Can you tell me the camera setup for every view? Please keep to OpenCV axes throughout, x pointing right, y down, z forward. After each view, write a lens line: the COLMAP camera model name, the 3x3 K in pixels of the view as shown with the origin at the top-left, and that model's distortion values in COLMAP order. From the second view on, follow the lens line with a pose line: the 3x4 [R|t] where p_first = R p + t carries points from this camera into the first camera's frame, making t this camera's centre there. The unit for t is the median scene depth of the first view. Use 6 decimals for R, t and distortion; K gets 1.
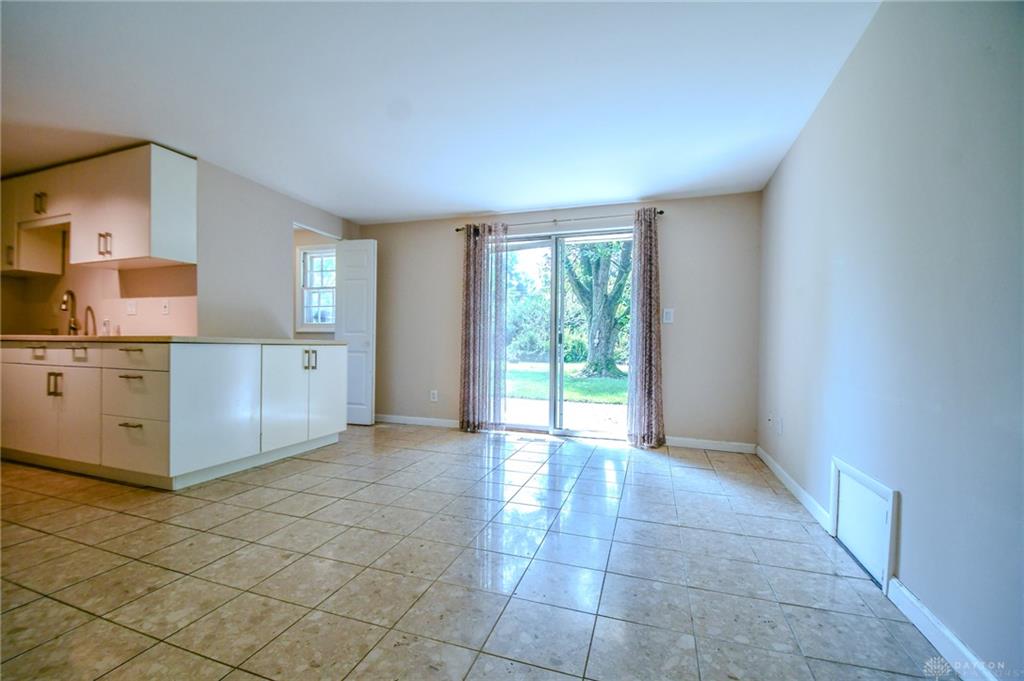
lens RADIAL K [[445.0, 0, 499.6], [0, 445.0, 346.6], [0, 0, 1]] dist [0.010571, -0.018141]
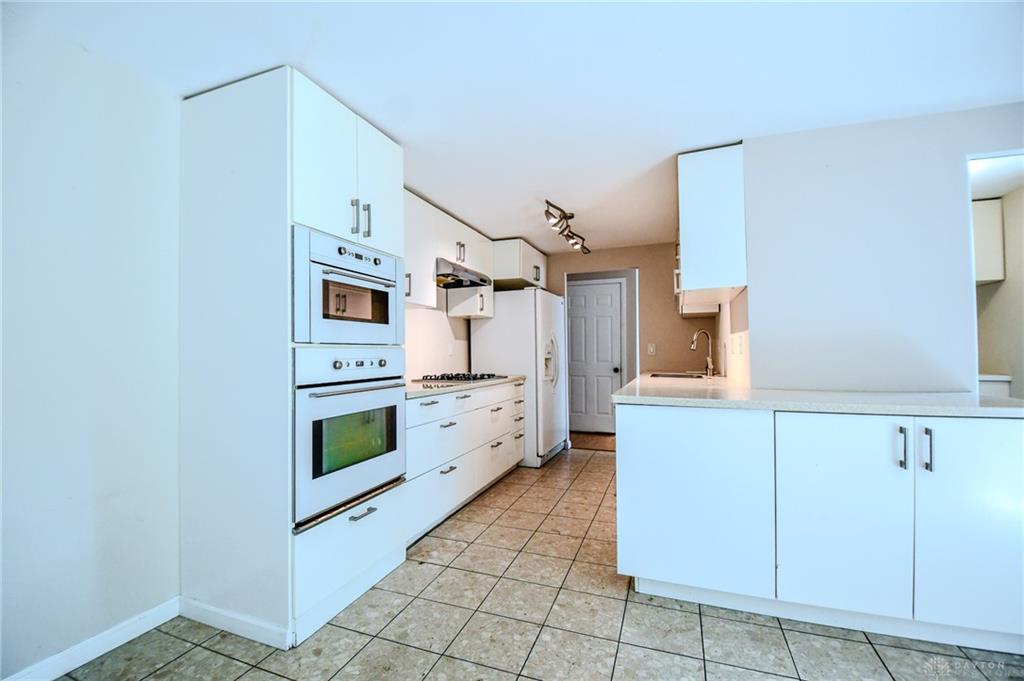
lens RADIAL K [[445.0, 0, 499.6], [0, 445.0, 346.6], [0, 0, 1]] dist [0.010571, -0.018141]
pose [[-0.041165, -0.024006, -0.998864, 0.058494], [0.000662, 0.999710, -0.024054, -0.075671], [0.999152, -0.001652, -0.041137, 0.689304]]
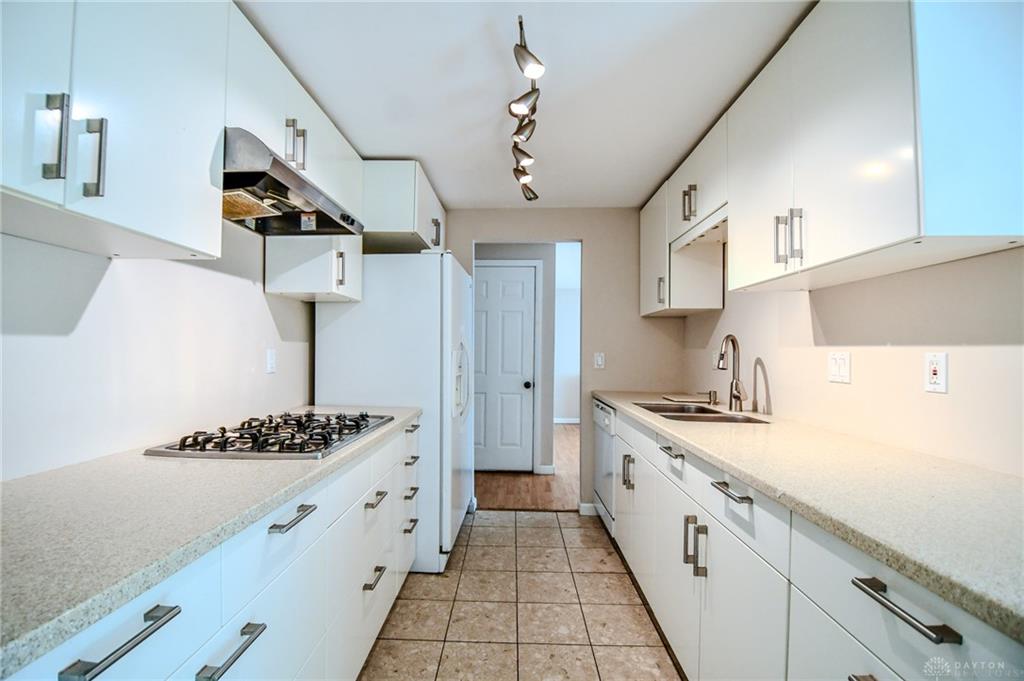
lens RADIAL K [[445.0, 0, 499.6], [0, 445.0, 346.6], [0, 0, 1]] dist [0.010571, -0.018141]
pose [[0.291478, -0.016785, -0.956430, -0.568531], [-0.011587, 0.999711, -0.021075, -0.111681], [0.956507, 0.017225, 0.291199, 0.614827]]
